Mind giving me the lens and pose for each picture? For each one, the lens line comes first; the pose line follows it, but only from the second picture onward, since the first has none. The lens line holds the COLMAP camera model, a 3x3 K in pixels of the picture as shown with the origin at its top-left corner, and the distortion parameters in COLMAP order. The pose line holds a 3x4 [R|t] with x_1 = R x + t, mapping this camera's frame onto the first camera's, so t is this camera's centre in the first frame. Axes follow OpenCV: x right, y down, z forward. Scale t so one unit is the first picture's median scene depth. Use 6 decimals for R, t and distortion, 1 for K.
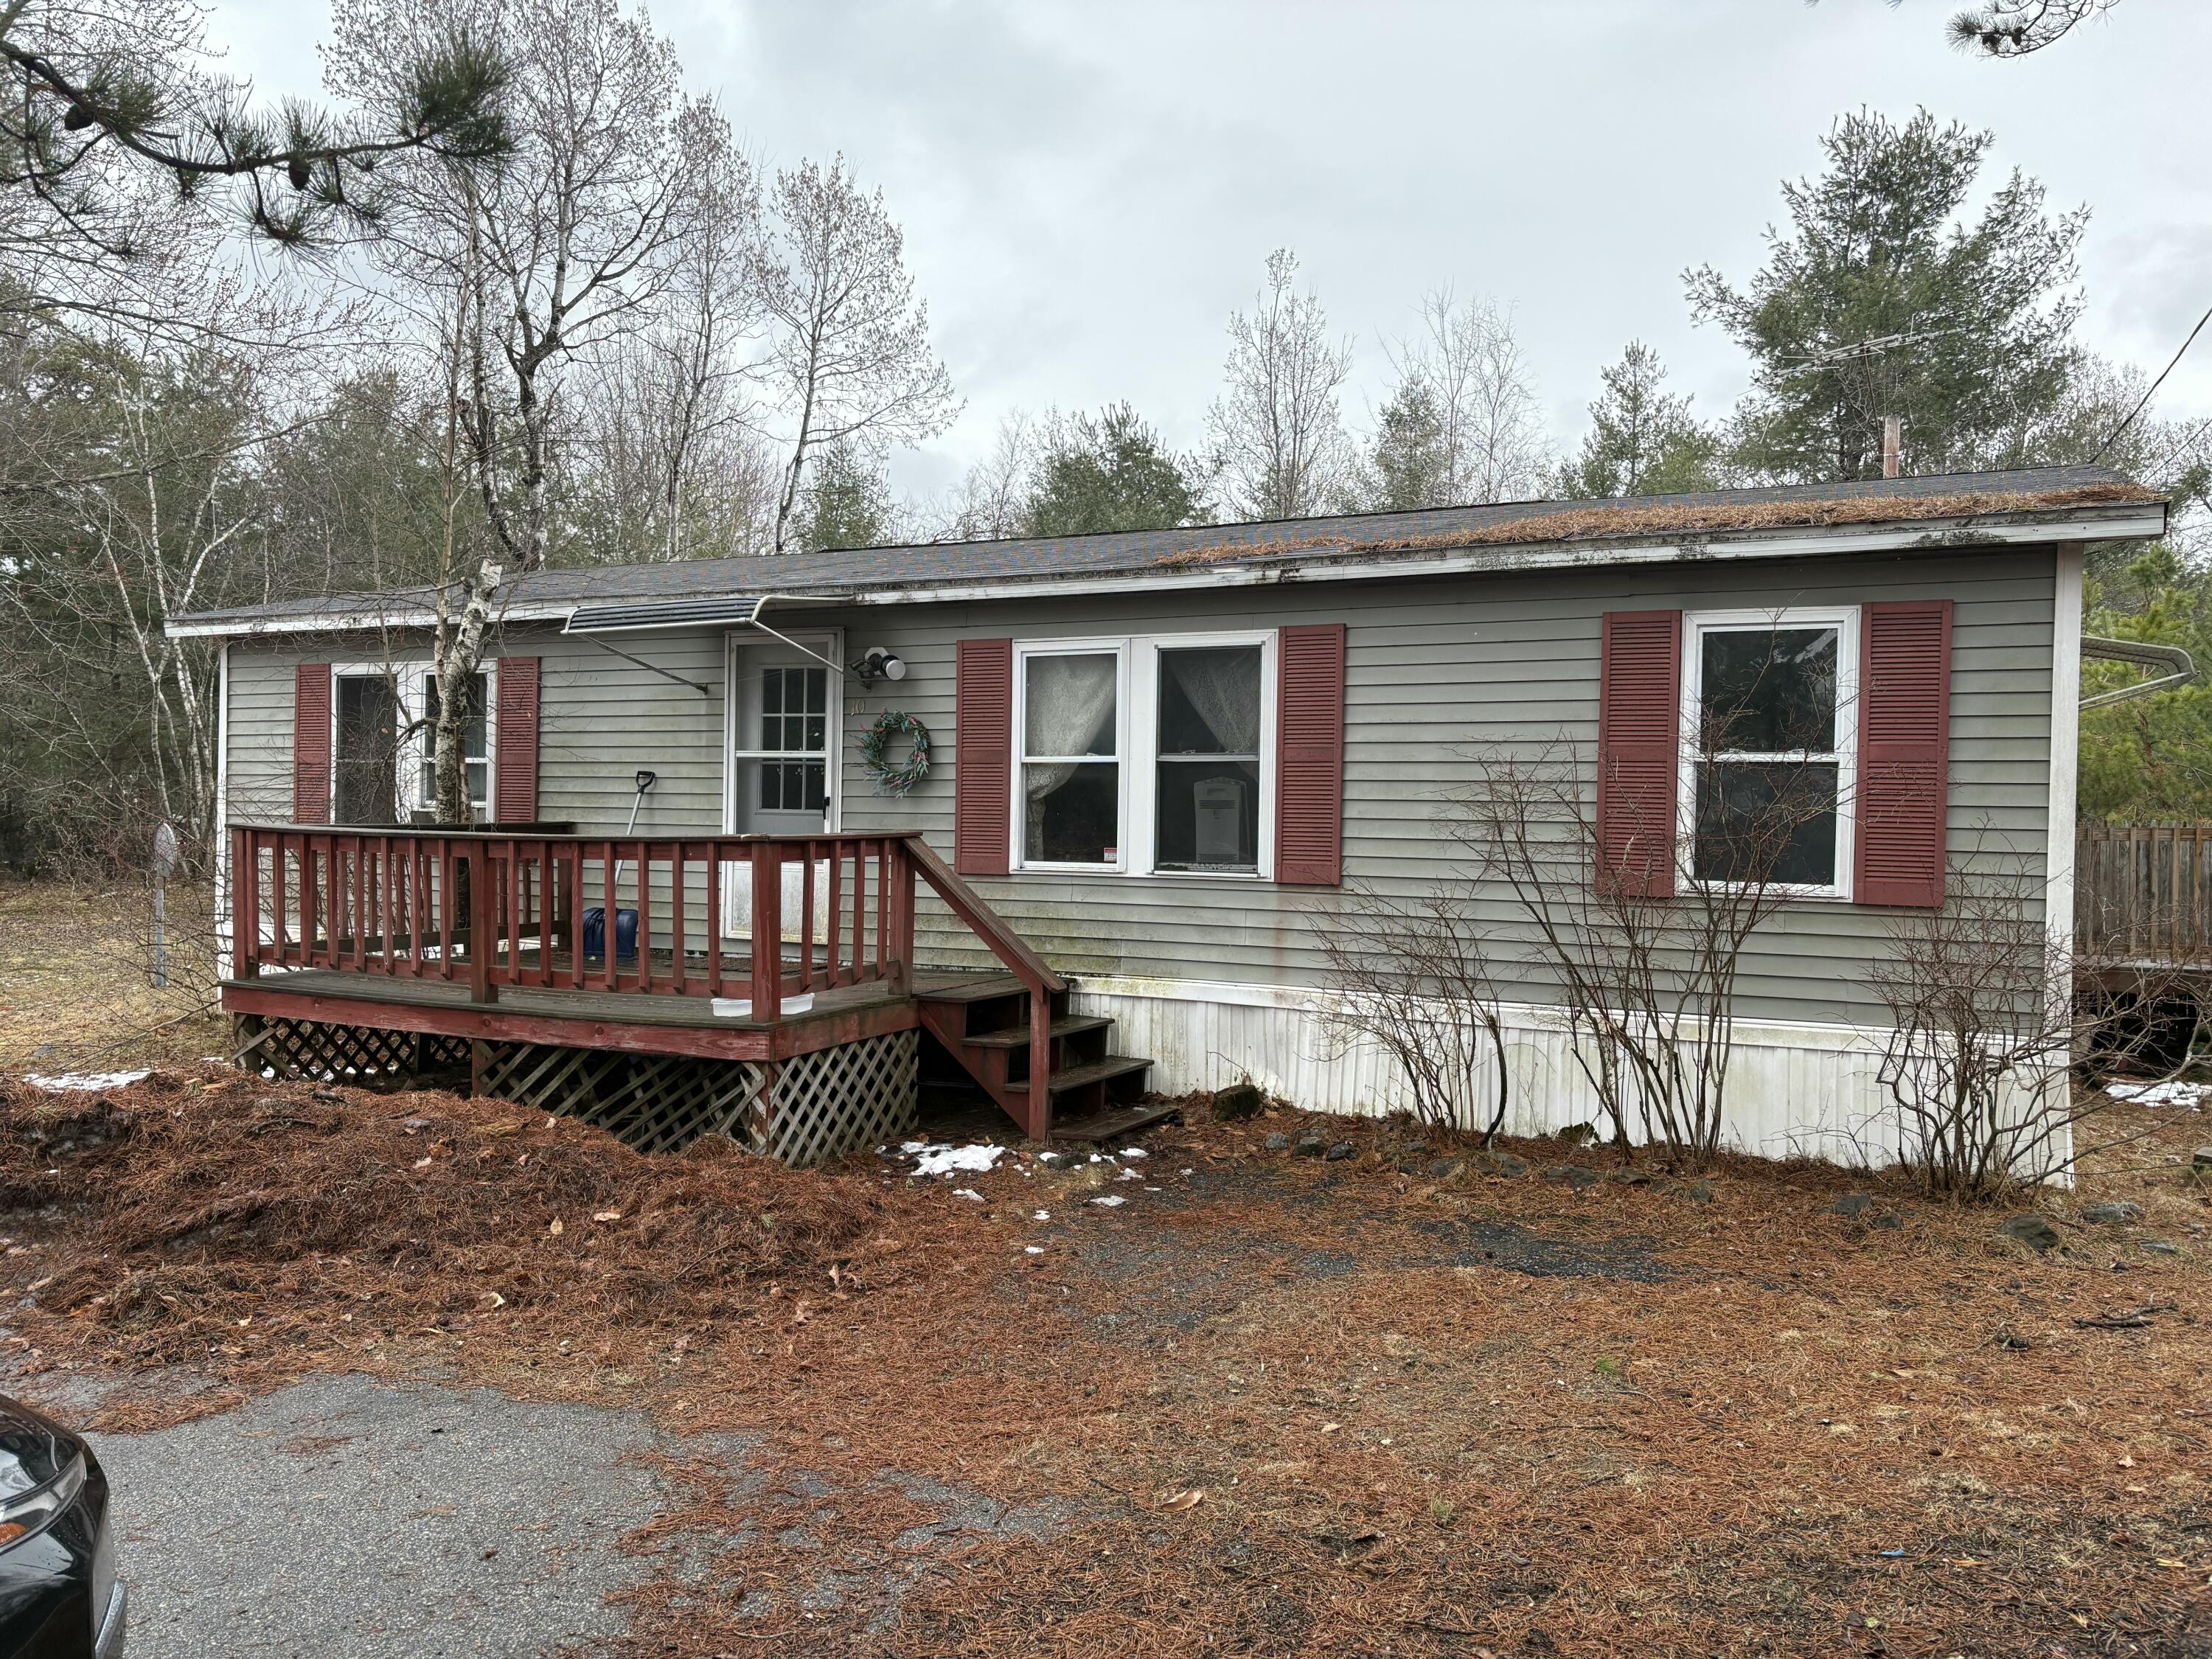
lens RADIAL K [[1656.6, 0, 1106.2], [0, 1656.6, 829.7], [0, 0, 1]] dist [-0.002412, -0.001654]
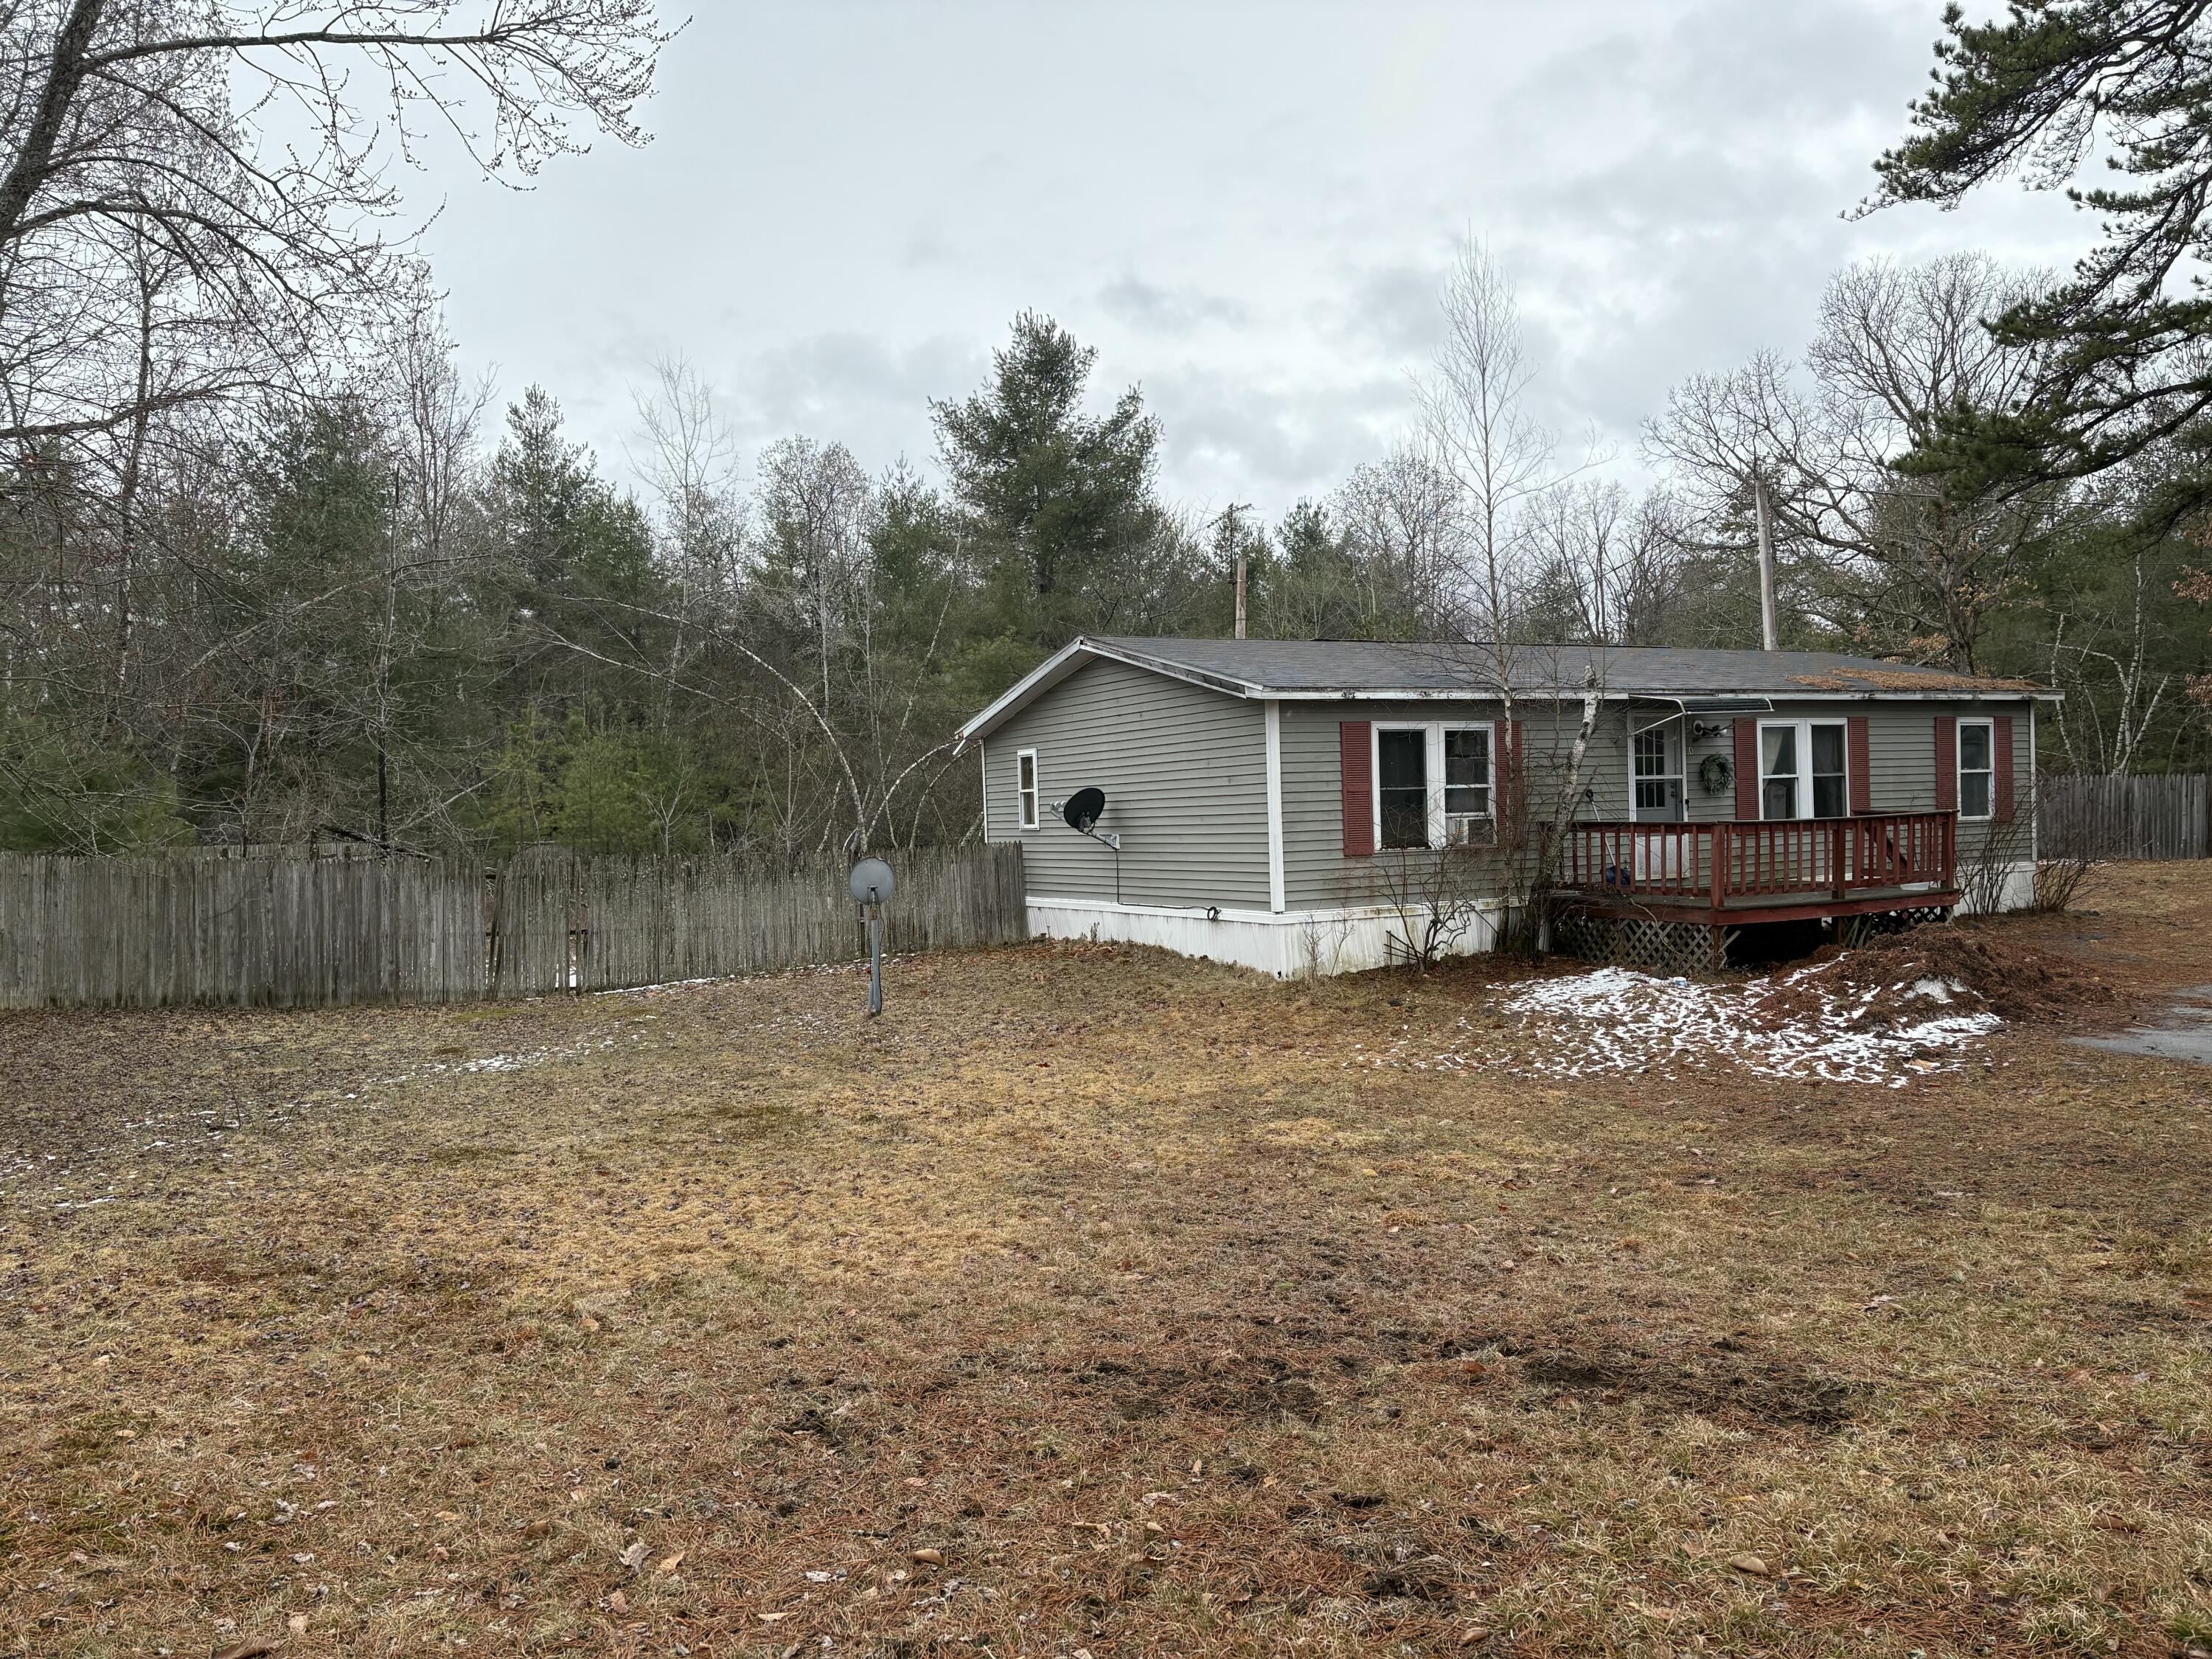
lens RADIAL K [[1656.6, 0, 1107.1], [0, 1656.6, 827.7], [0, 0, 1]] dist [-0.002412, -0.001654]
pose [[0.584676, -0.044463, 0.810048, -2.072177], [0.048529, 0.998626, 0.019786, -0.056552], [-0.809814, 0.027742, 0.586030, 0.424085]]
